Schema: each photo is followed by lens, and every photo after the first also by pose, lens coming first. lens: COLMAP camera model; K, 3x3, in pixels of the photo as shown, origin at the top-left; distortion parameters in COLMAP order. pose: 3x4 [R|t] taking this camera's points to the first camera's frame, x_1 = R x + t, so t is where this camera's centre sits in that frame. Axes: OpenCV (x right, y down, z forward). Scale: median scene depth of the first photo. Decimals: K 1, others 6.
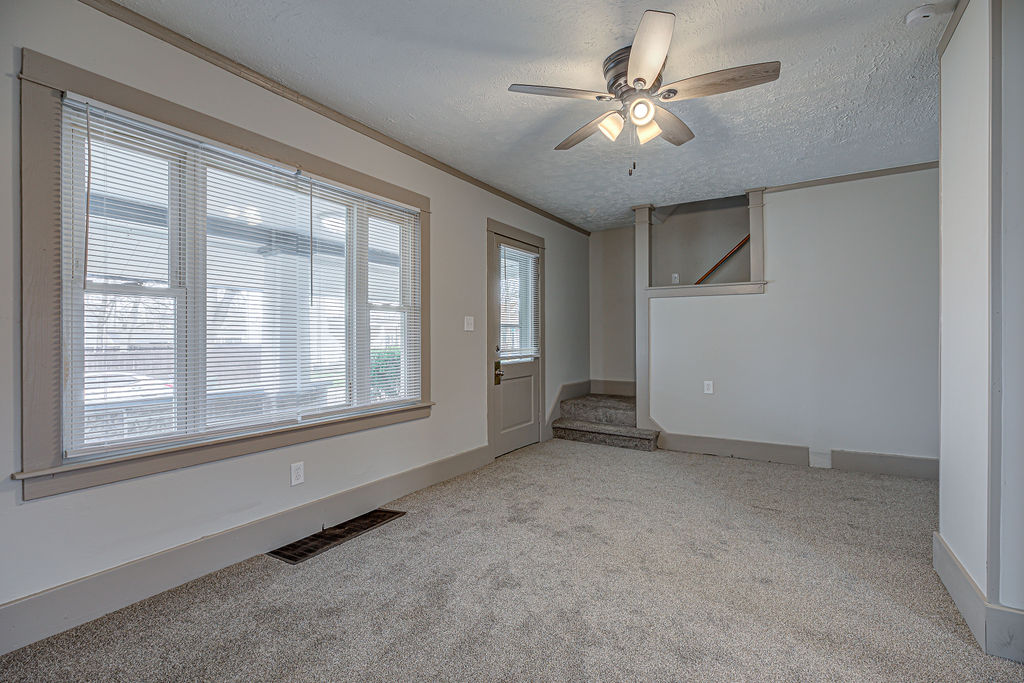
lens RADIAL K [[465.4, 0, 516.3], [0, 465.4, 338.2], [0, 0, 1]] dist [-0.010681, -0.000492]
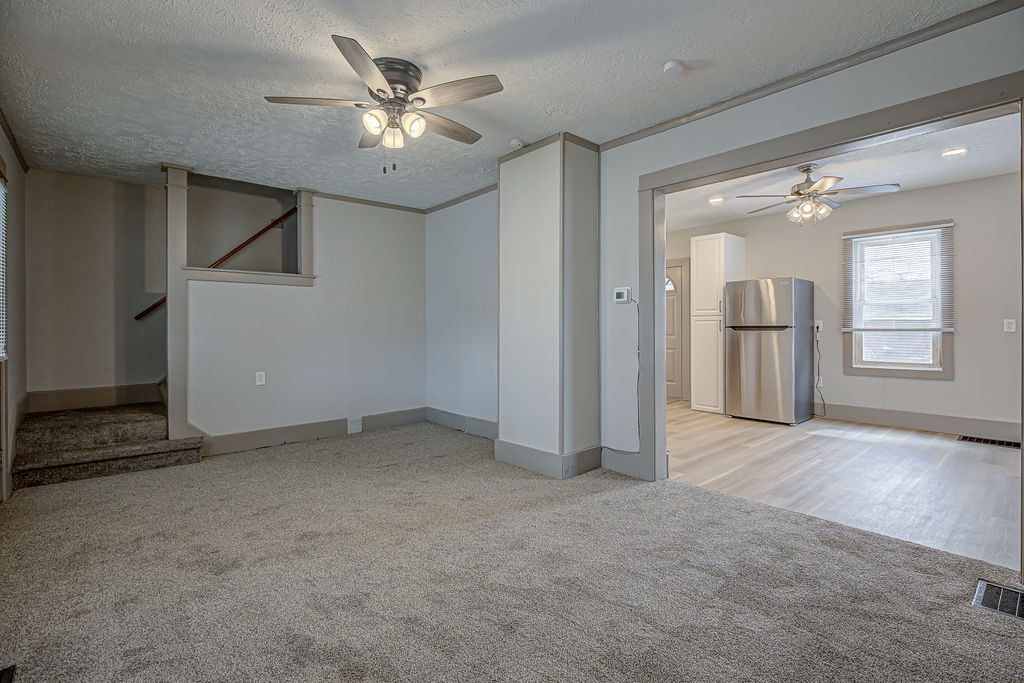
lens RADIAL K [[465.4, 0, 516.3], [0, 465.4, 338.2], [0, 0, 1]] dist [-0.010681, -0.000492]
pose [[0.290777, -0.022685, 0.956522, -0.533796], [0.004047, 0.999739, 0.022480, 0.002255], [-0.956782, -0.002665, 0.290793, 0.309826]]
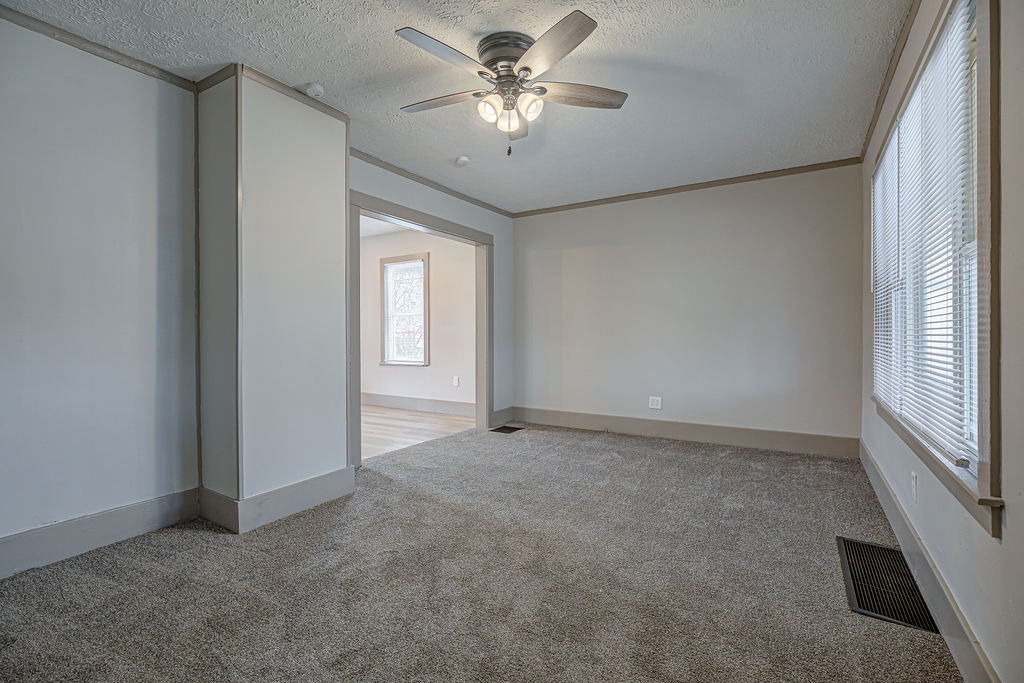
lens RADIAL K [[465.4, 0, 516.3], [0, 465.4, 338.2], [0, 0, 1]] dist [-0.010681, -0.000492]
pose [[-0.999964, 0.002045, -0.008271, 0.190124], [0.001993, 0.999979, 0.006219, 0.025661], [0.008284, 0.006202, -0.999946, 1.520556]]
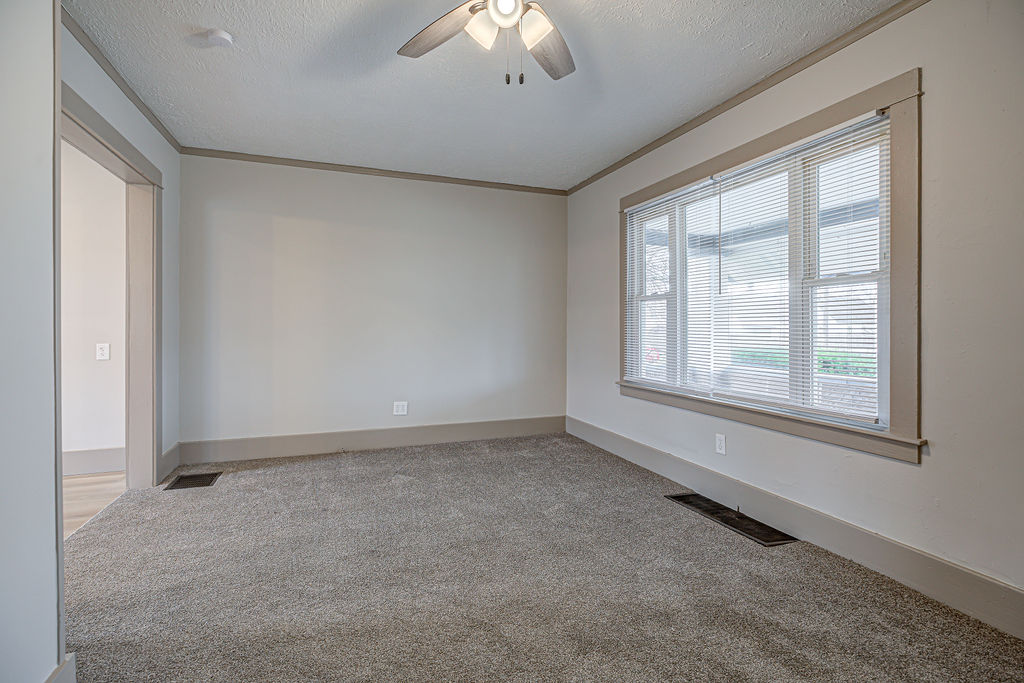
lens RADIAL K [[465.4, 0, 516.3], [0, 465.4, 338.2], [0, 0, 1]] dist [-0.010681, -0.000492]
pose [[-0.604544, 0.016600, -0.796399, 0.612812], [-0.001807, 0.999752, 0.022210, 0.008835], [0.796570, 0.014866, -0.604363, 1.091187]]
